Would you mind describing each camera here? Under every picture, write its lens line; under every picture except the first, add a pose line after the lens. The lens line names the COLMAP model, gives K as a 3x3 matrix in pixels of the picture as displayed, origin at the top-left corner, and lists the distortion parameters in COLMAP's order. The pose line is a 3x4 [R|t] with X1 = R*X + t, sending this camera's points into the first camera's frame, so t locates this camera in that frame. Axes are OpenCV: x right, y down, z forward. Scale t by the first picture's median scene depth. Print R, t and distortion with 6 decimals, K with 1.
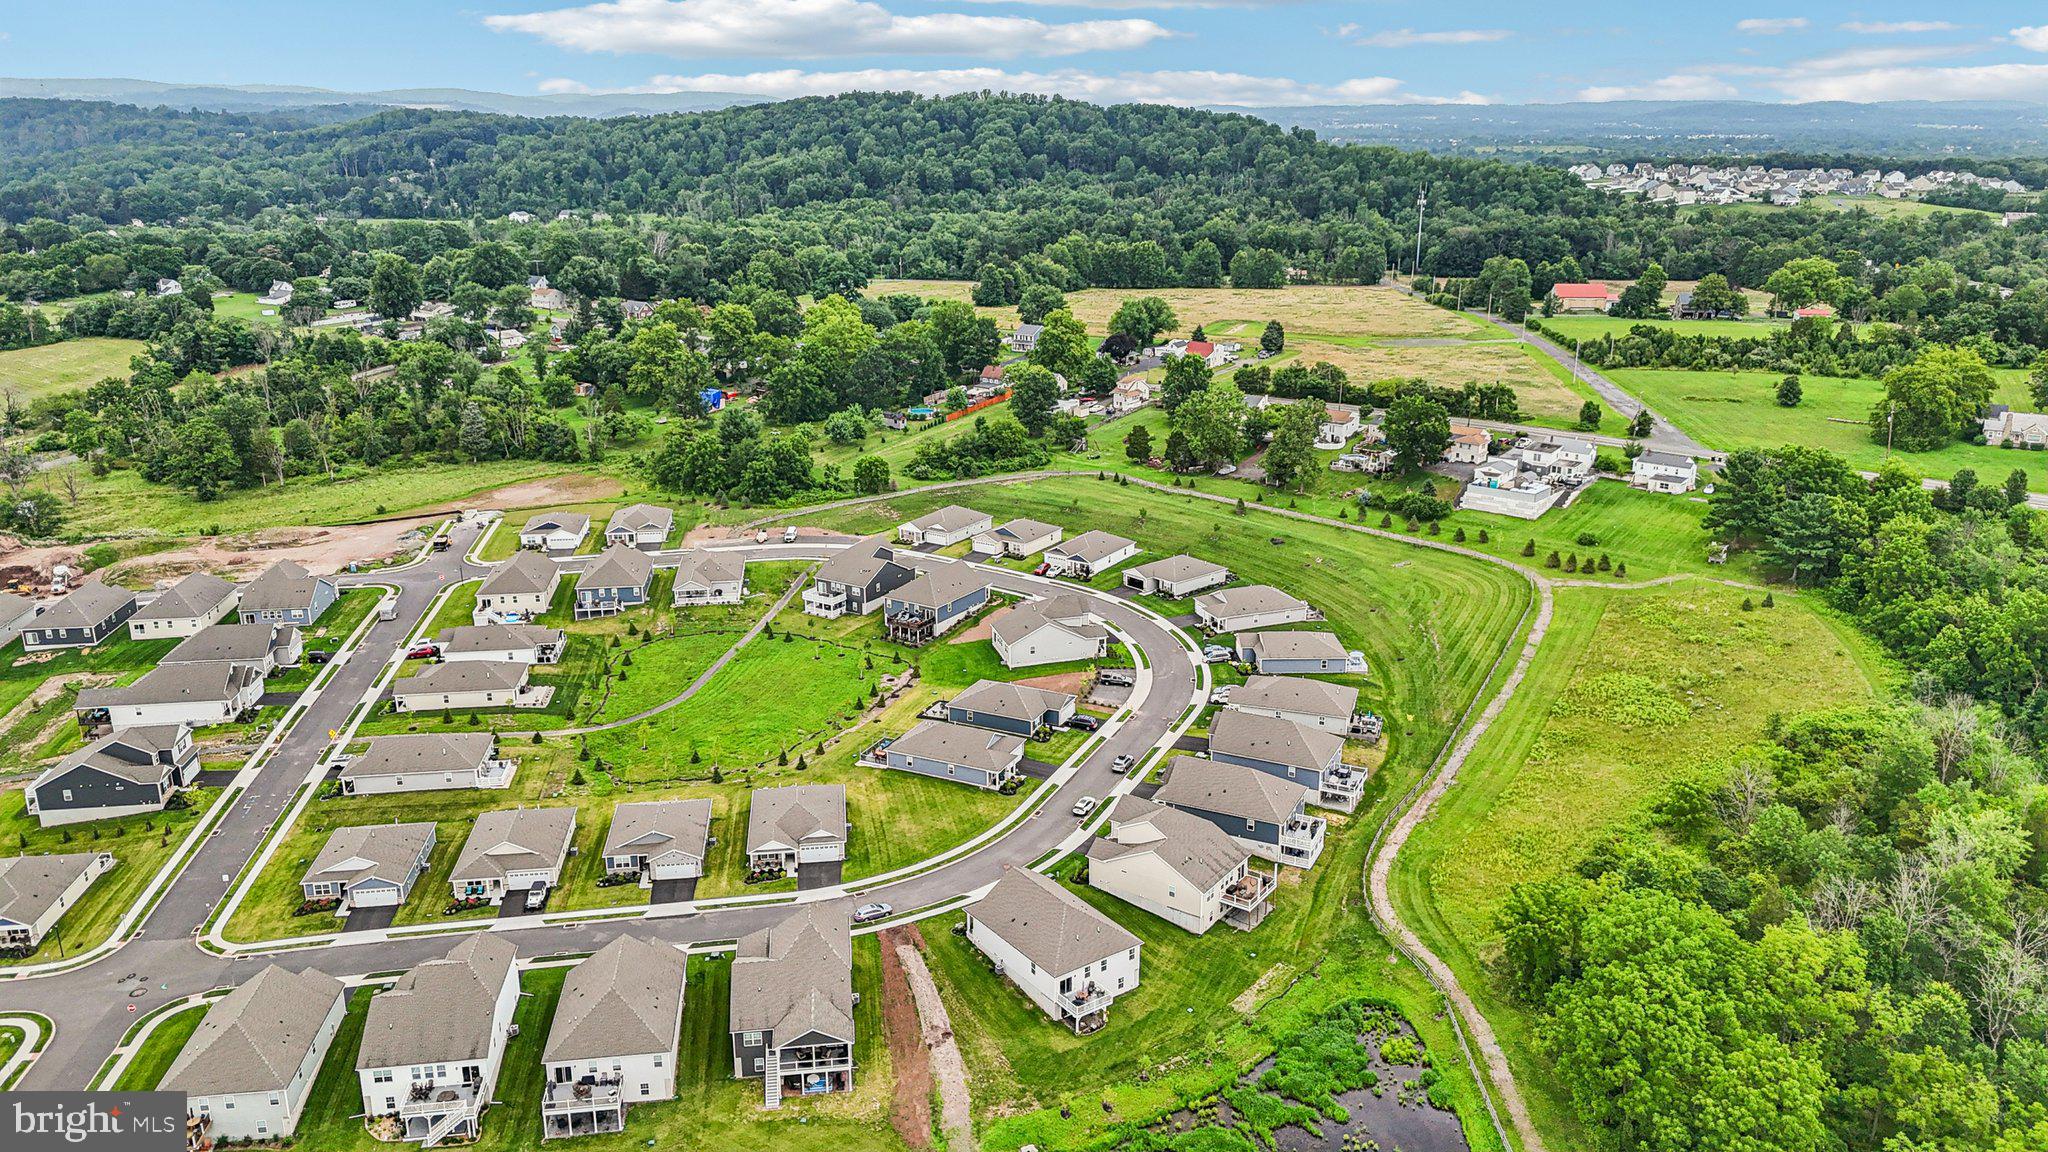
lens RADIAL K [[1506.8, 0, 1027.9], [0, 1506.8, 575.6], [0, 0, 1]] dist [0.084578, -0.092587]
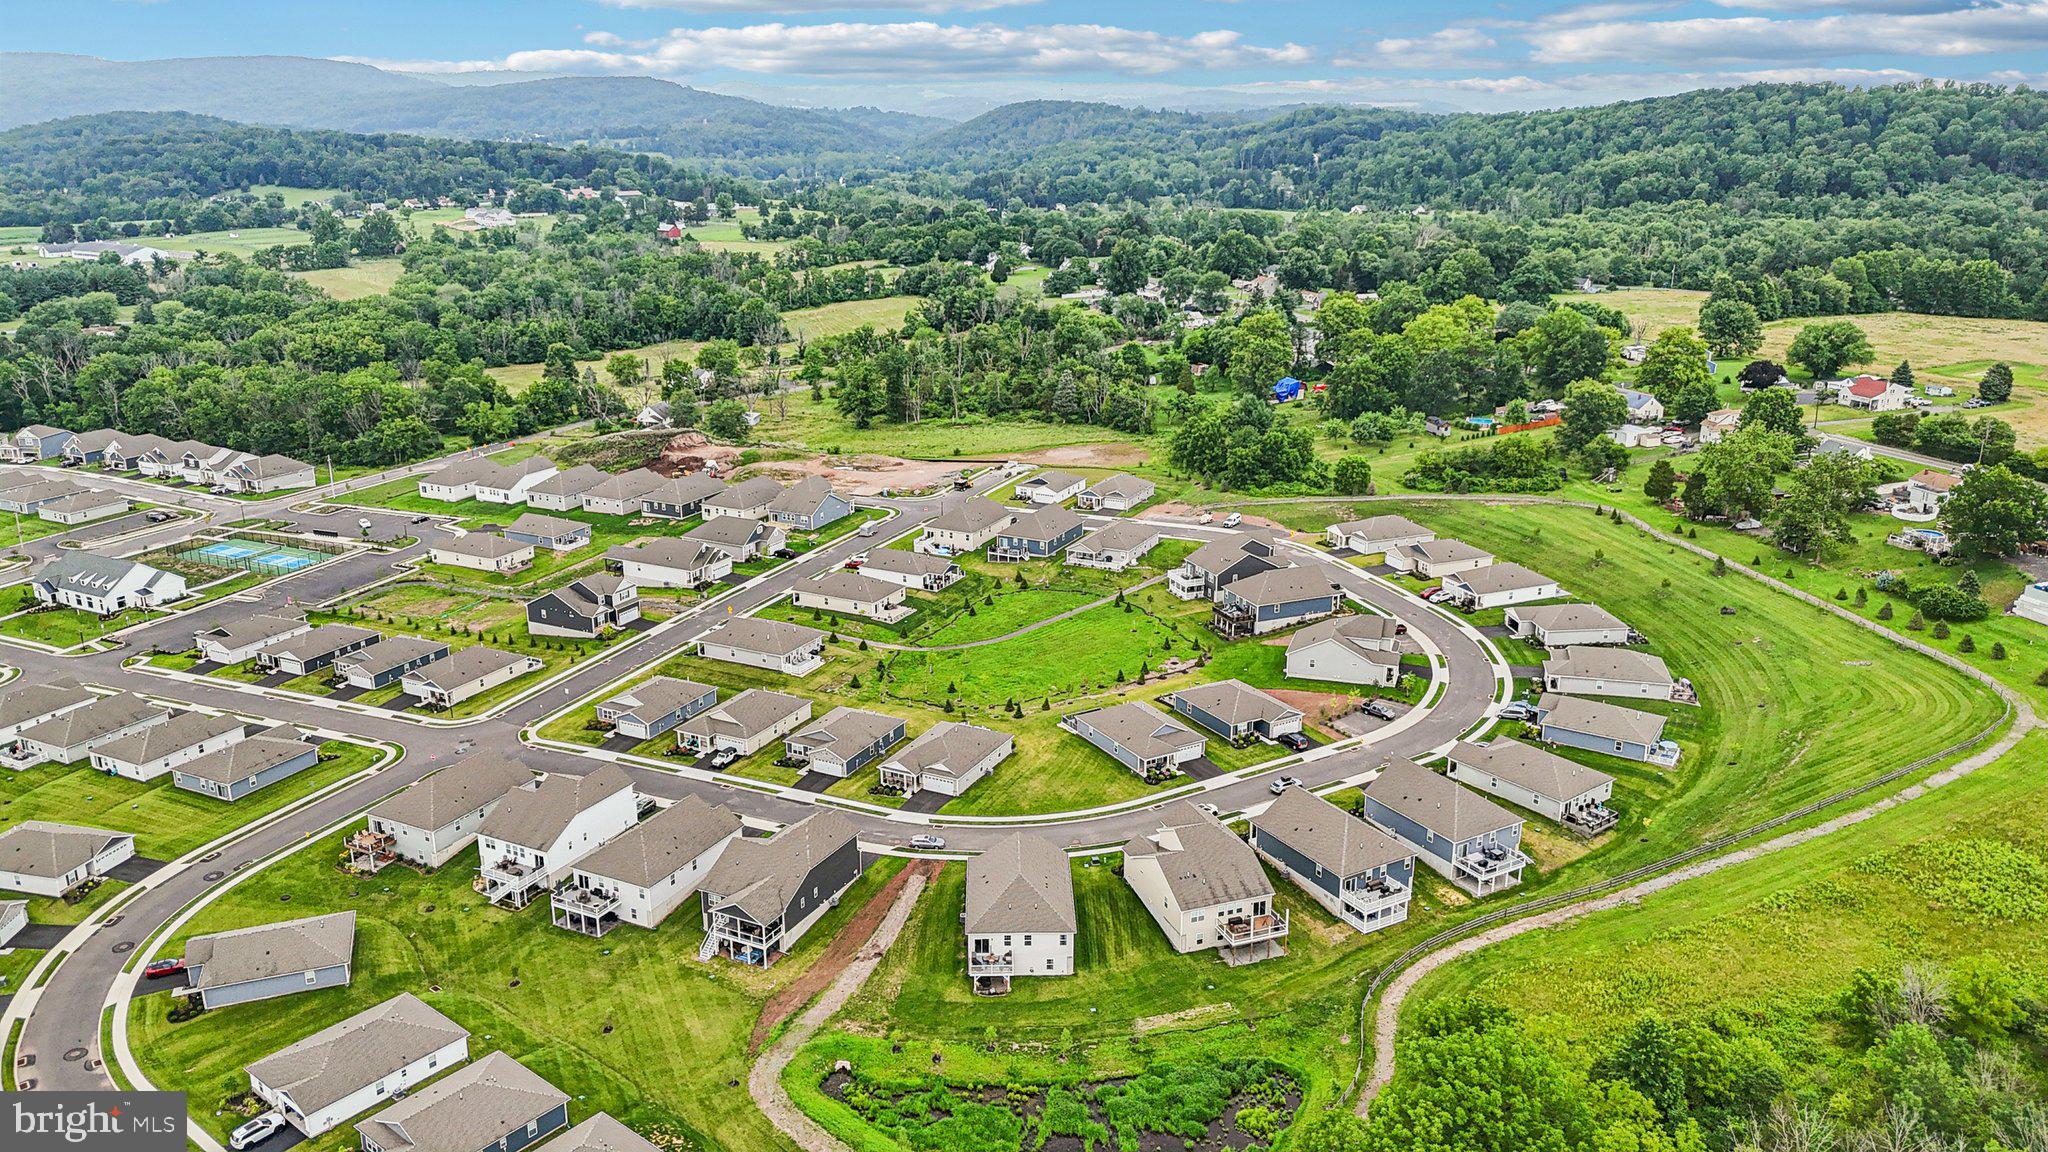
lens RADIAL K [[1506.8, 0, 1027.9], [0, 1506.8, 575.6], [0, 0, 1]] dist [0.084578, -0.092587]
pose [[0.826268, 0.168411, -0.537511, 0.365598], [-0.167410, 0.984560, 0.051135, -0.024946], [0.537824, 0.047733, 0.841705, 0.082219]]
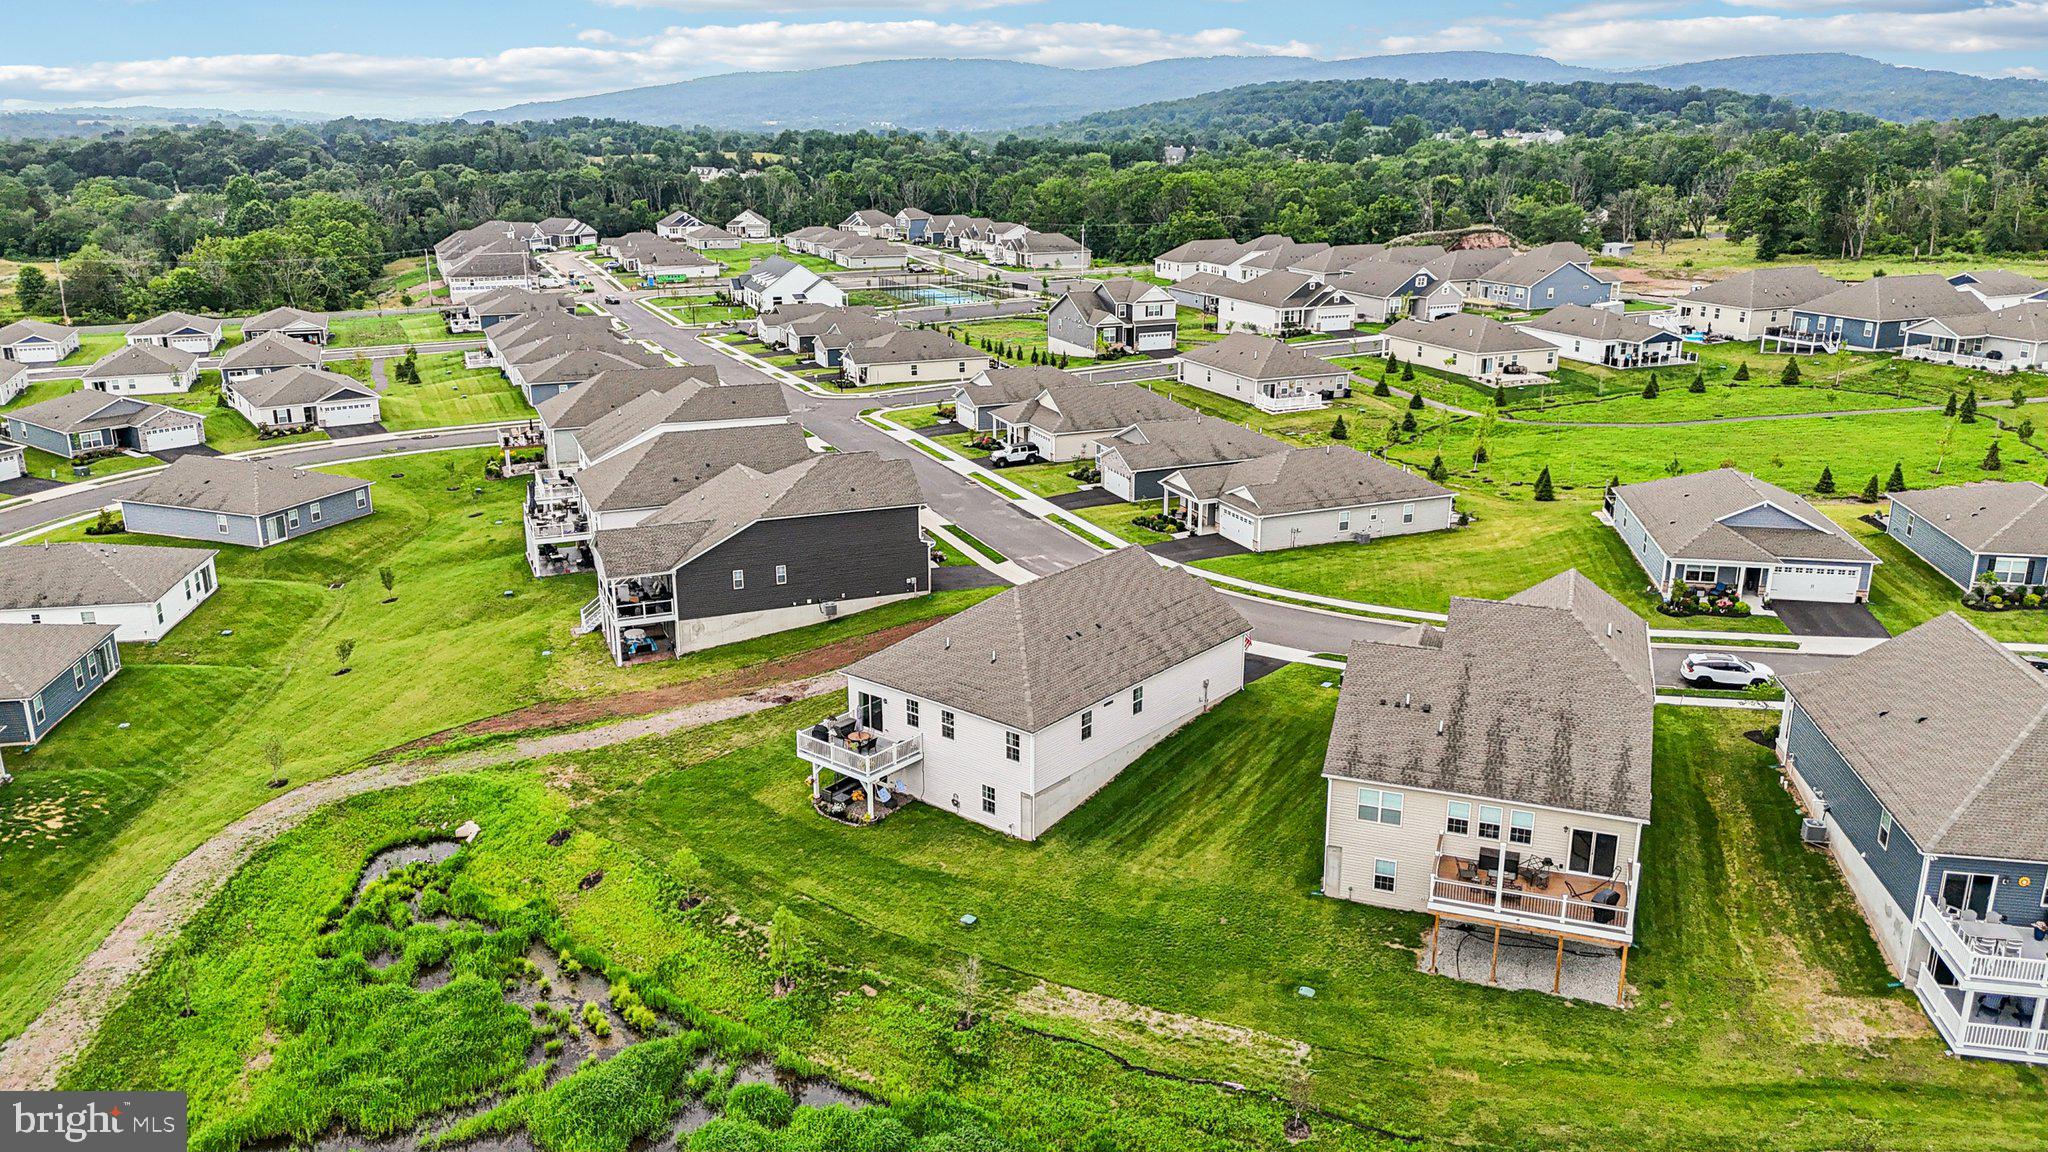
lens RADIAL K [[1506.8, 0, 1027.9], [0, 1506.8, 575.6], [0, 0, 1]] dist [0.084578, -0.092587]
pose [[0.255748, 0.281487, -0.924856, 0.285277], [-0.284201, 0.936290, 0.206378, 0.081047], [0.924026, 0.210064, 0.319453, 0.573108]]
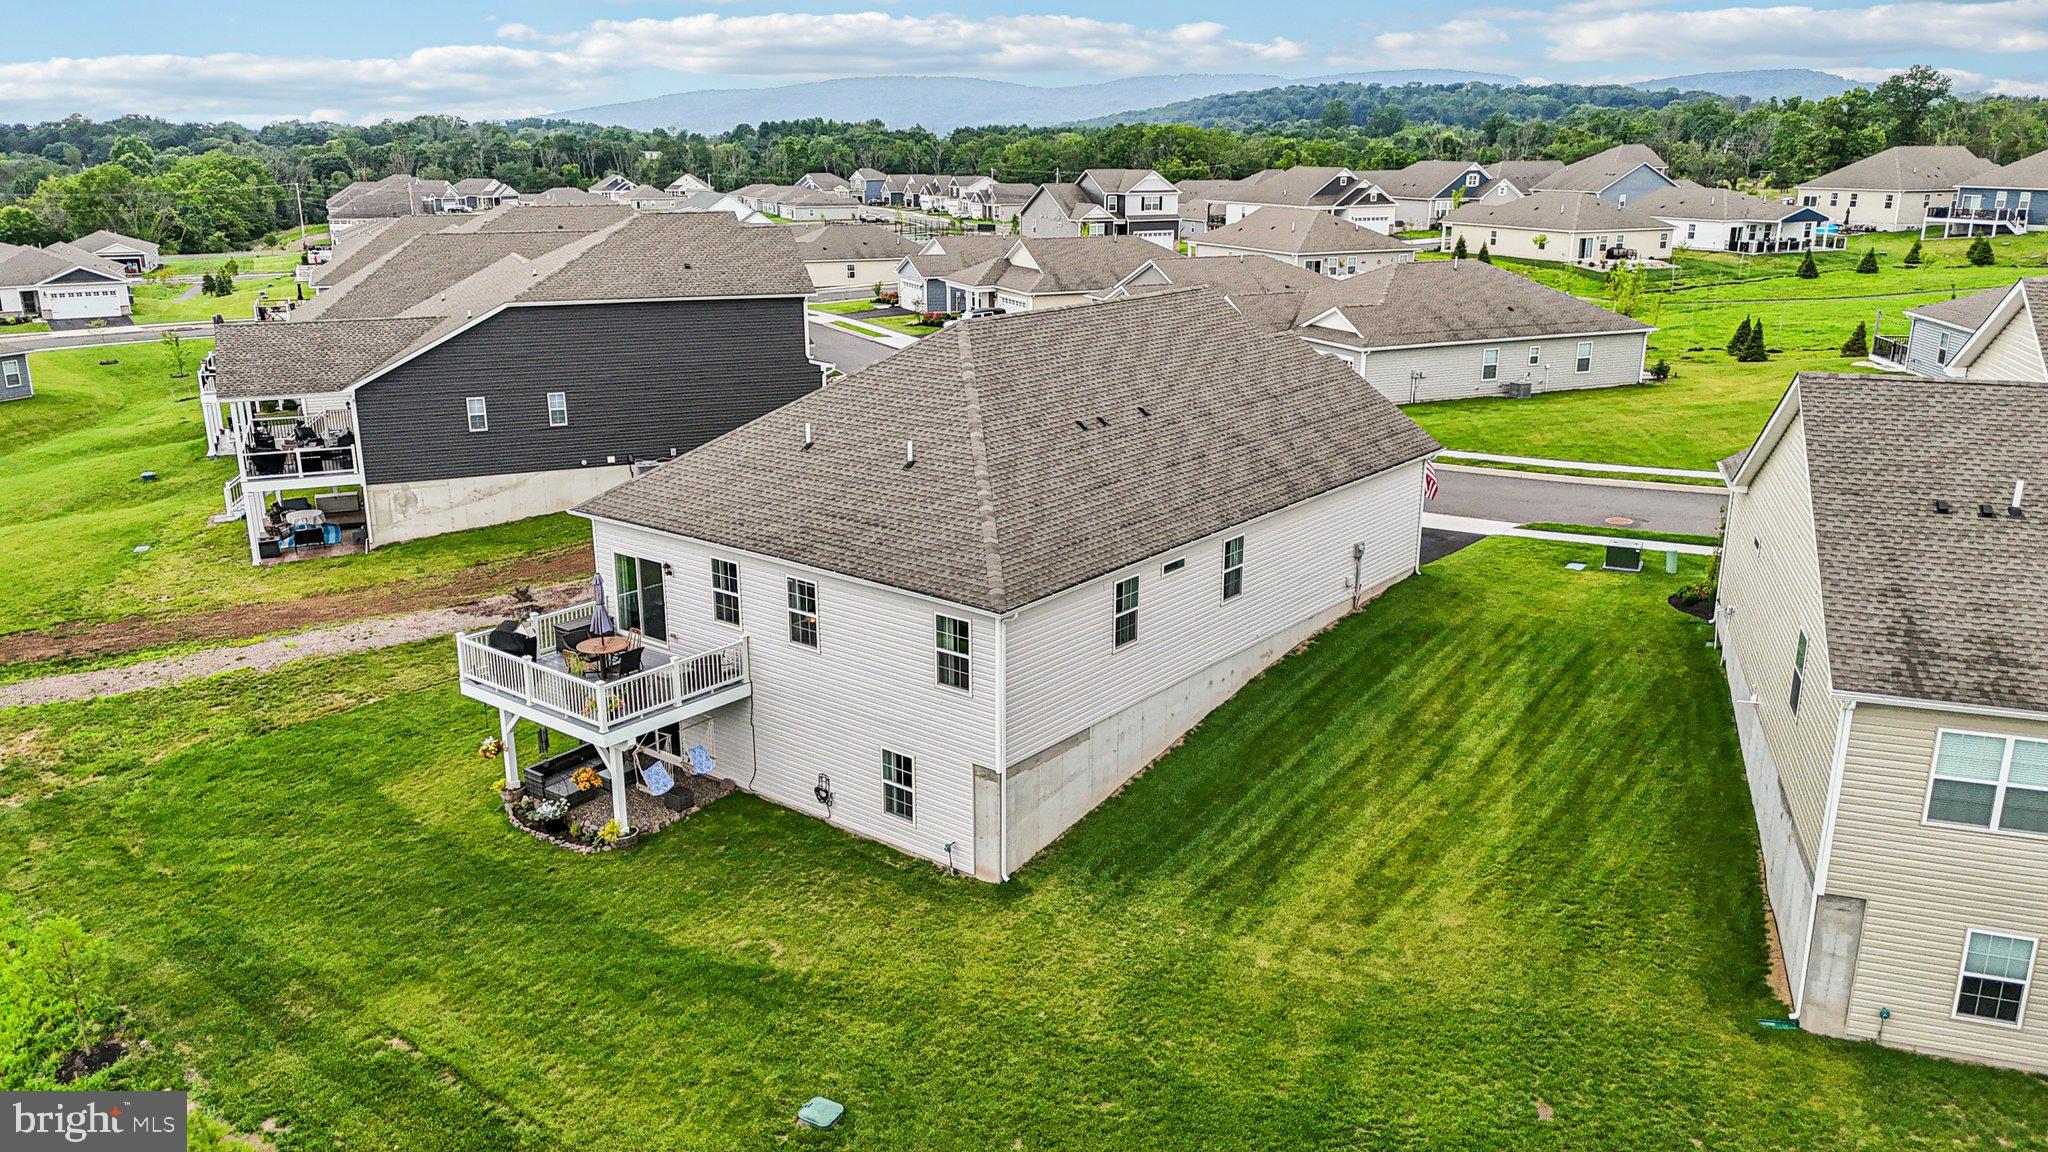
lens RADIAL K [[1508.3, 0, 1028.5], [0, 1508.3, 582.9], [0, 0, 1]] dist [0.058772, -0.047587]
pose [[0.275747, 0.271967, -0.921953, 0.145995], [-0.283514, 0.939481, 0.192342, 0.138292], [0.918468, 0.208349, 0.336166, 0.629967]]
